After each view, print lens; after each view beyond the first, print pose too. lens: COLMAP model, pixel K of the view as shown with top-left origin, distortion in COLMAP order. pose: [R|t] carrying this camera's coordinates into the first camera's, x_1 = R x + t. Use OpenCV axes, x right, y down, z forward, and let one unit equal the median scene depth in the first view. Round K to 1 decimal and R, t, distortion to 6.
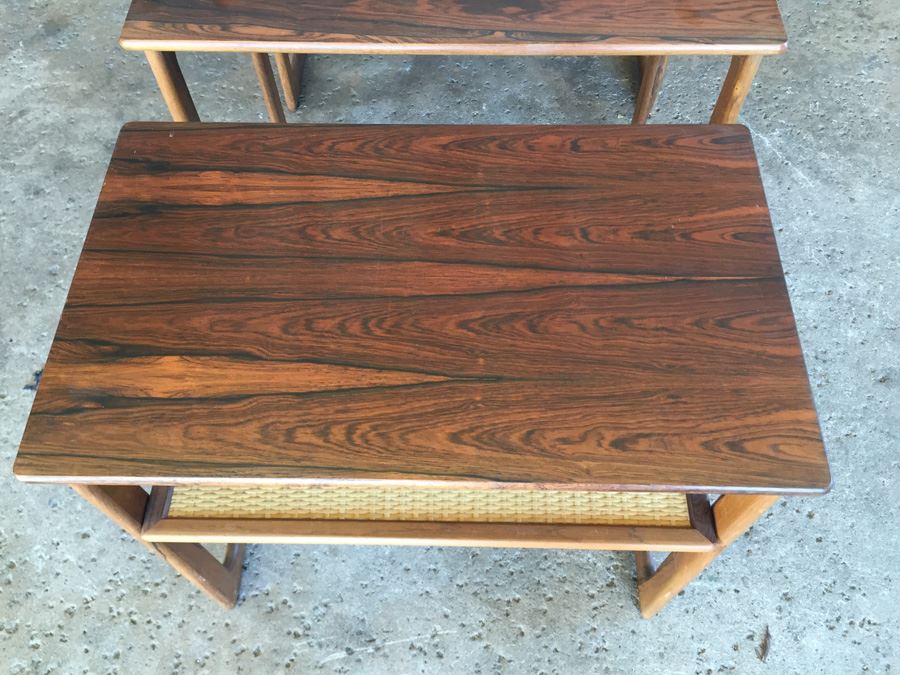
lens RADIAL K [[773.6, 0, 446.6], [0, 773.6, 339.6], [0, 0, 1]] dist [0.089814, -0.133057]
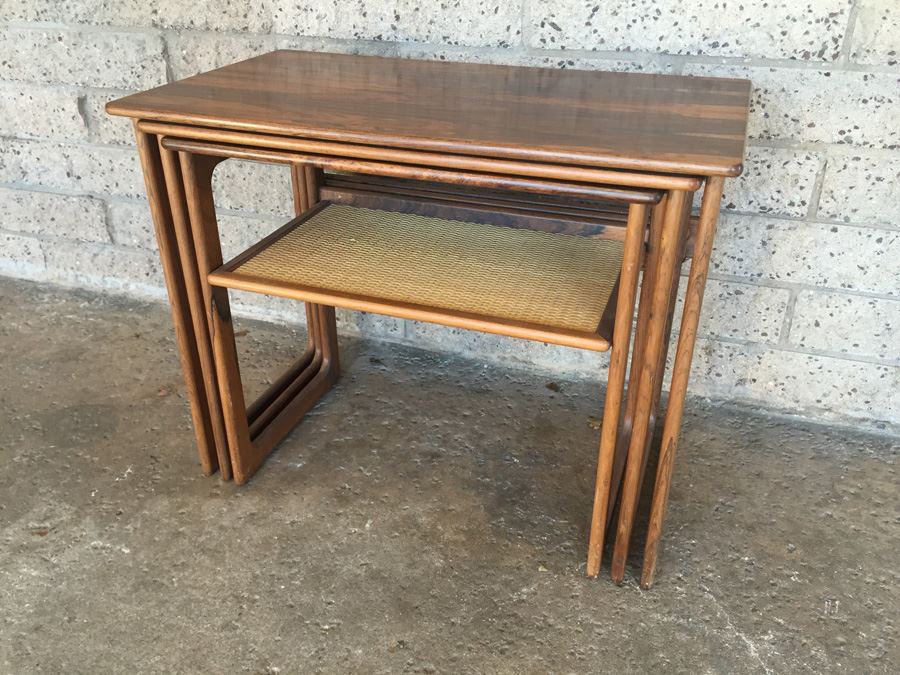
lens RADIAL K [[773.6, 0, 445.2], [0, 773.6, 336.5], [0, 0, 1]] dist [0.089814, -0.133057]
pose [[0.976400, 0.116412, -0.181908, 0.333141], [-0.192104, 0.853019, -0.485236, -0.144232], [0.098684, 0.508730, 0.855252, 0.378165]]
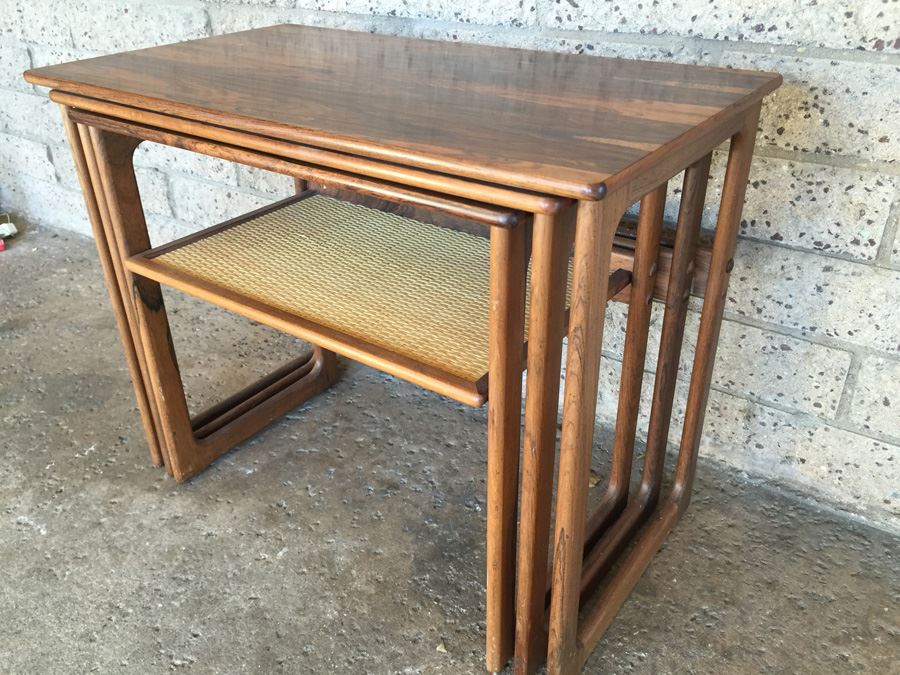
lens RADIAL K [[773.6, 0, 446.4], [0, 773.6, 337.2], [0, 0, 1]] dist [0.089814, -0.133057]
pose [[0.875901, 0.236385, -0.420618, 0.582863], [-0.412553, 0.818977, -0.398844, -0.337259], [0.250196, 0.522875, 0.814864, 0.538167]]
